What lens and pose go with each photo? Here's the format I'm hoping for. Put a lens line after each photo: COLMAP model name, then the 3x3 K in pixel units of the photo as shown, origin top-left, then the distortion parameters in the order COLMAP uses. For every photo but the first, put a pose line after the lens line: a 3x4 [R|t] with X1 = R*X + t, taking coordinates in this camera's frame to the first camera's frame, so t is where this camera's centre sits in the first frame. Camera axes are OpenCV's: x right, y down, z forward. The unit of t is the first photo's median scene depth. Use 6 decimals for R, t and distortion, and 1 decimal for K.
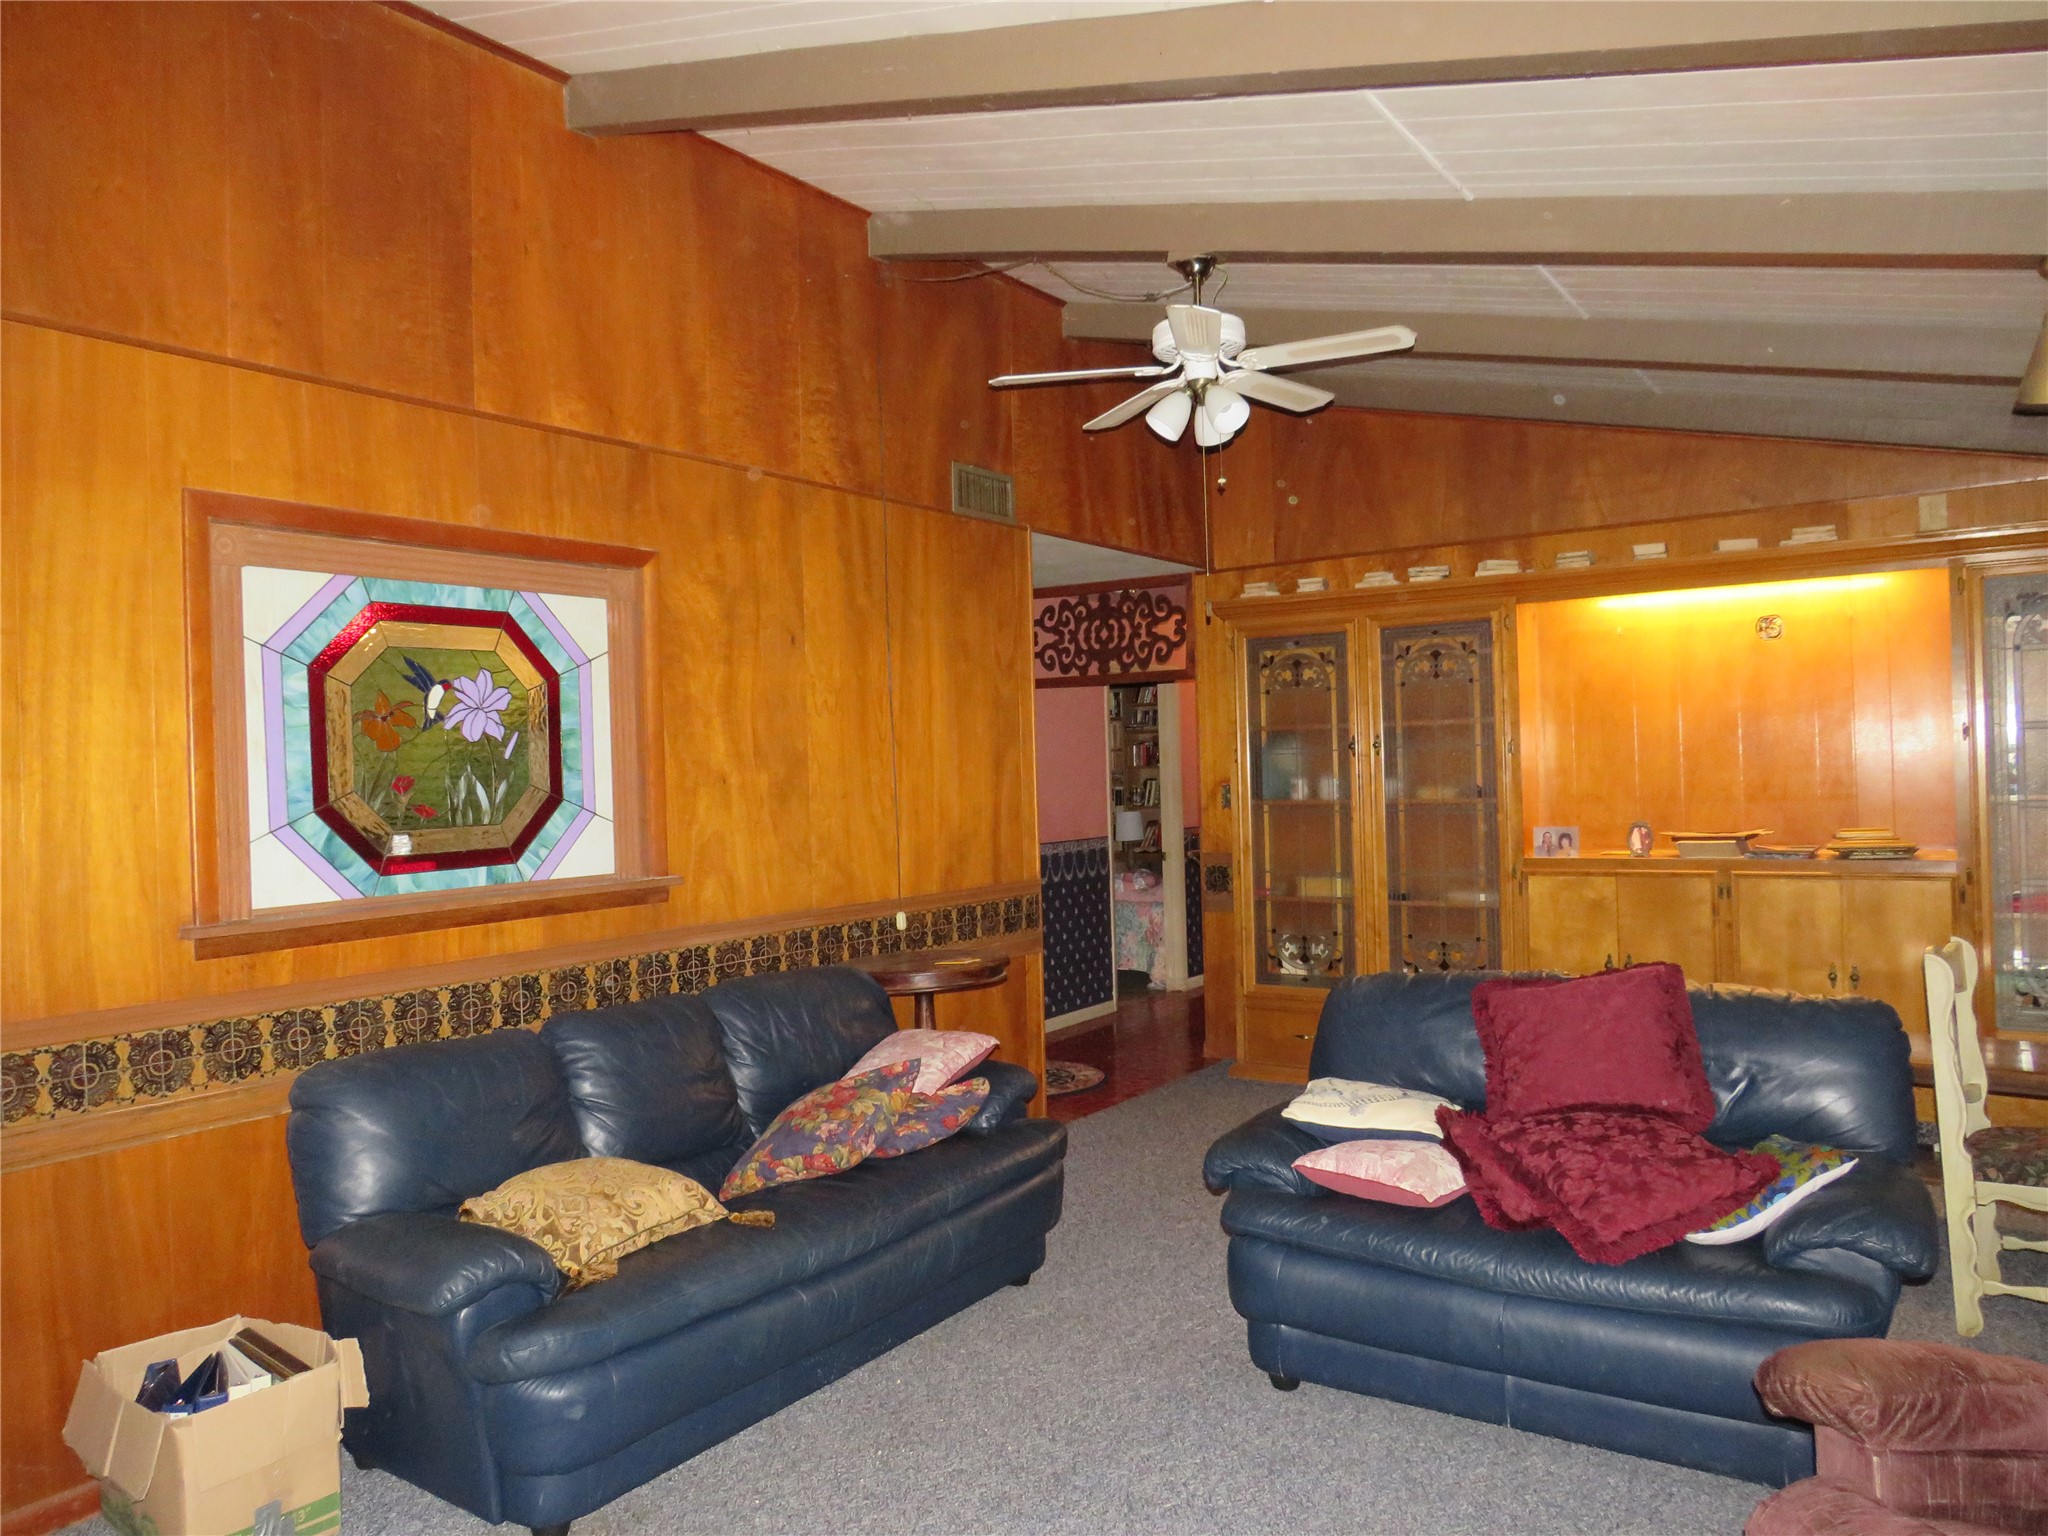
lens RADIAL K [[1447.2, 0, 1024.0], [0, 1447.2, 768.0], [0, 0, 1]] dist [-0.032981, 0.001828]
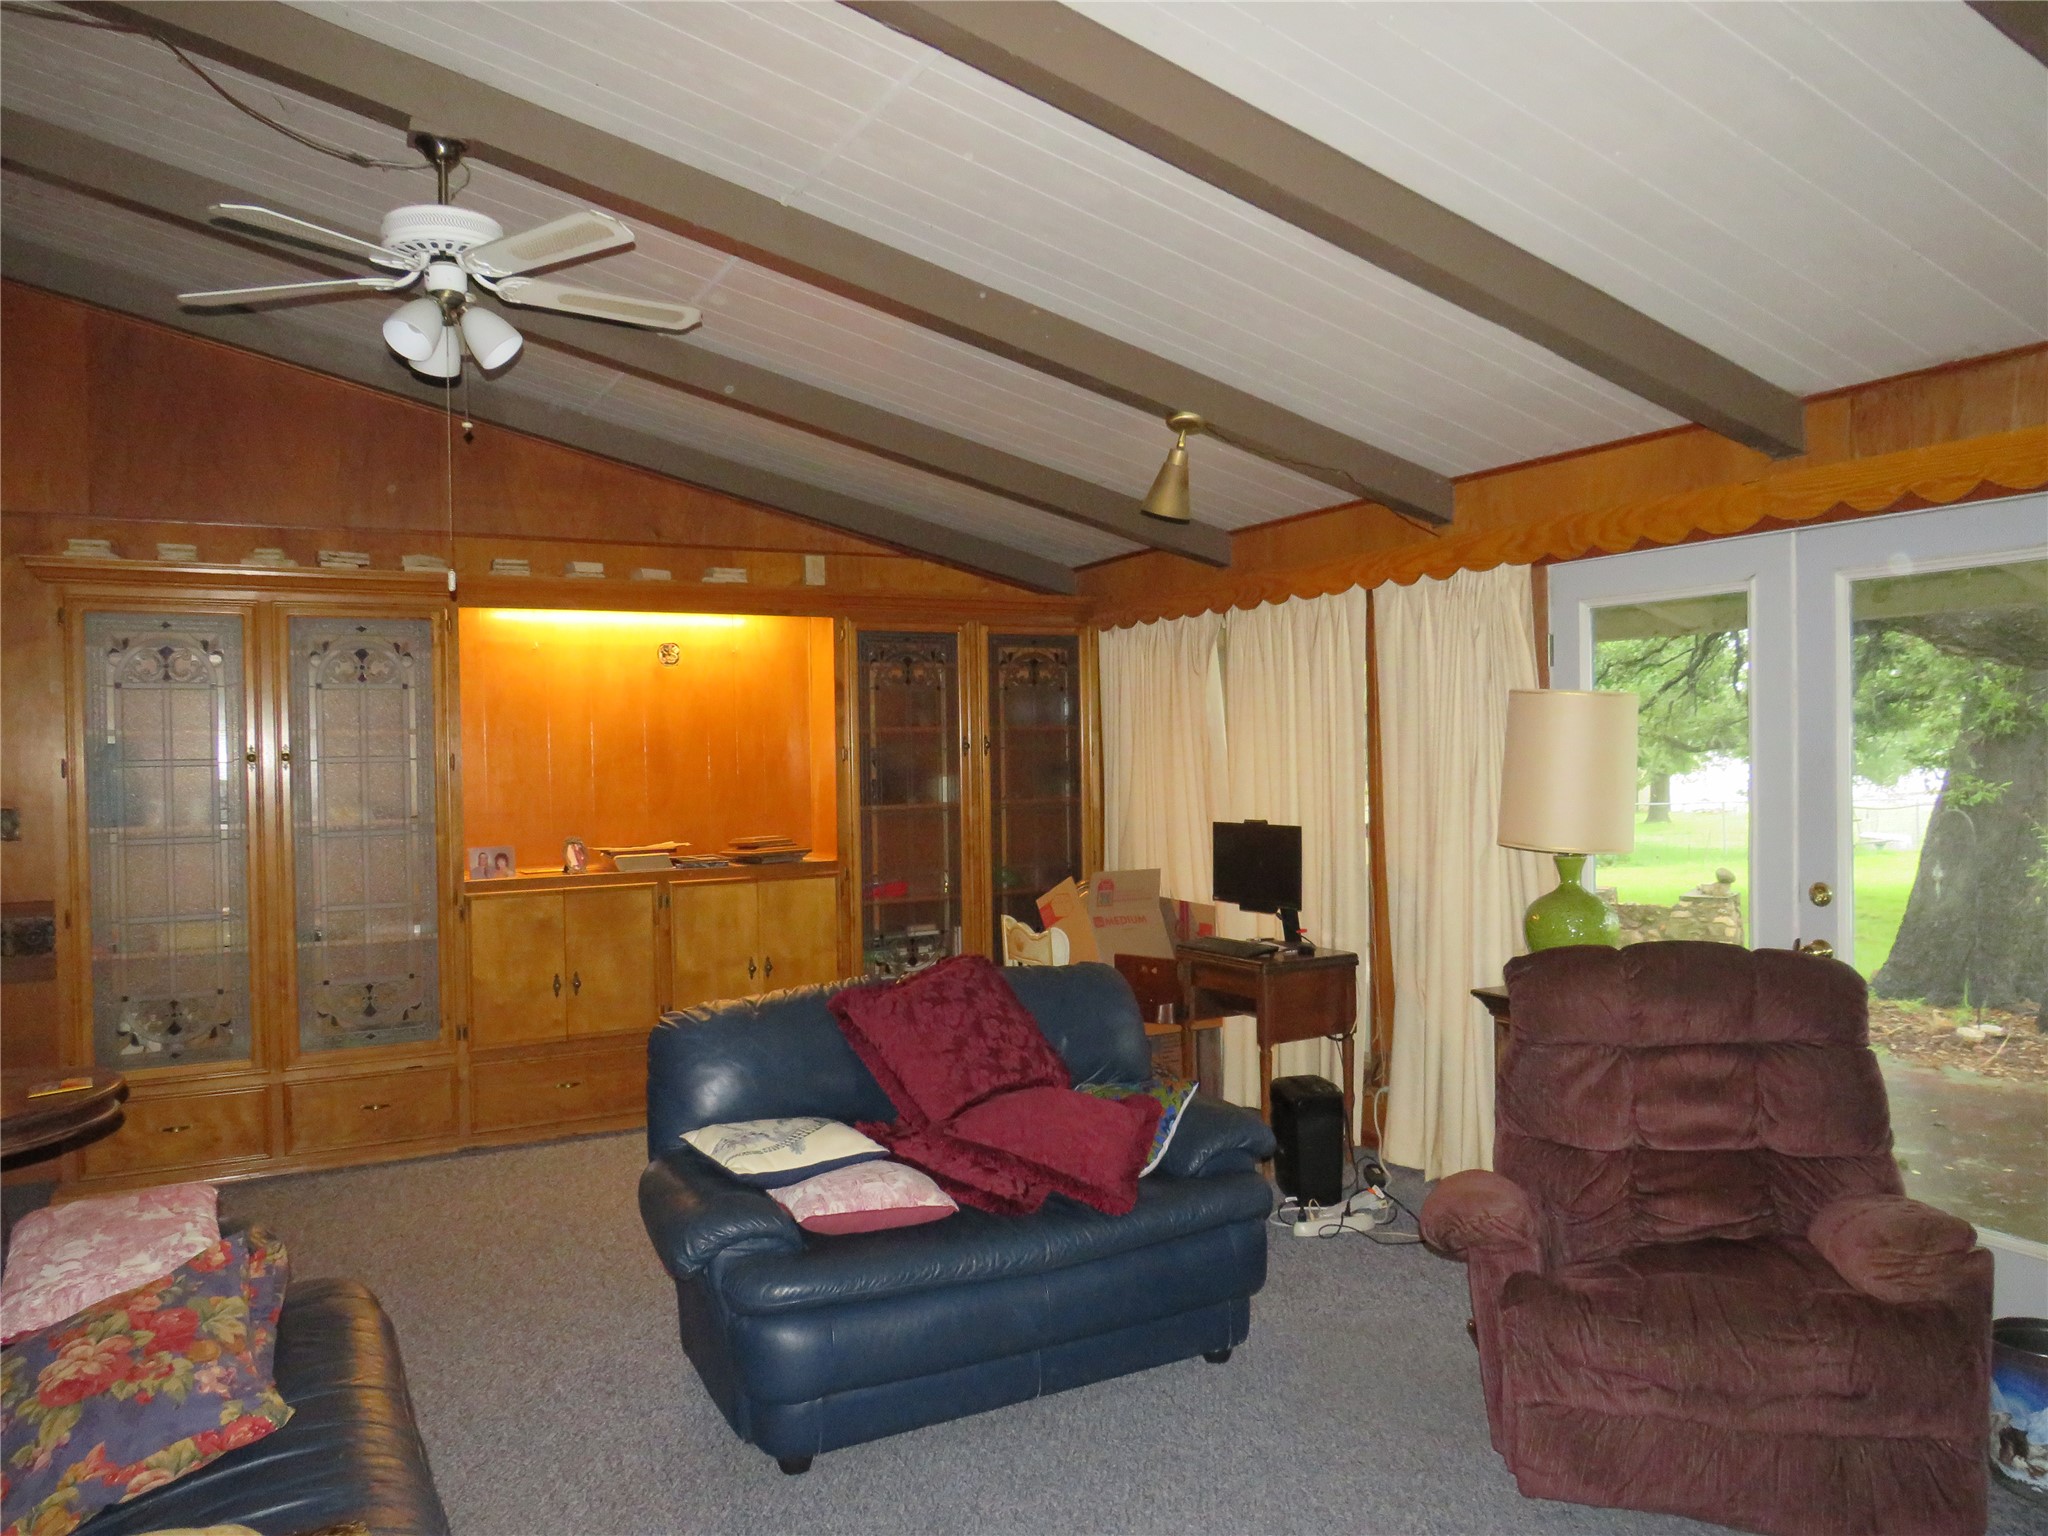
lens RADIAL K [[1447.1, 0, 1019.7], [0, 1447.1, 754.1], [0, 0, 1]] dist [0.077646, -0.000366]
pose [[0.509110, 0.019193, 0.860487, -0.365248], [0.005820, 0.999652, -0.025740, 0.008569], [-0.860682, 0.018112, 0.508821, 0.277081]]
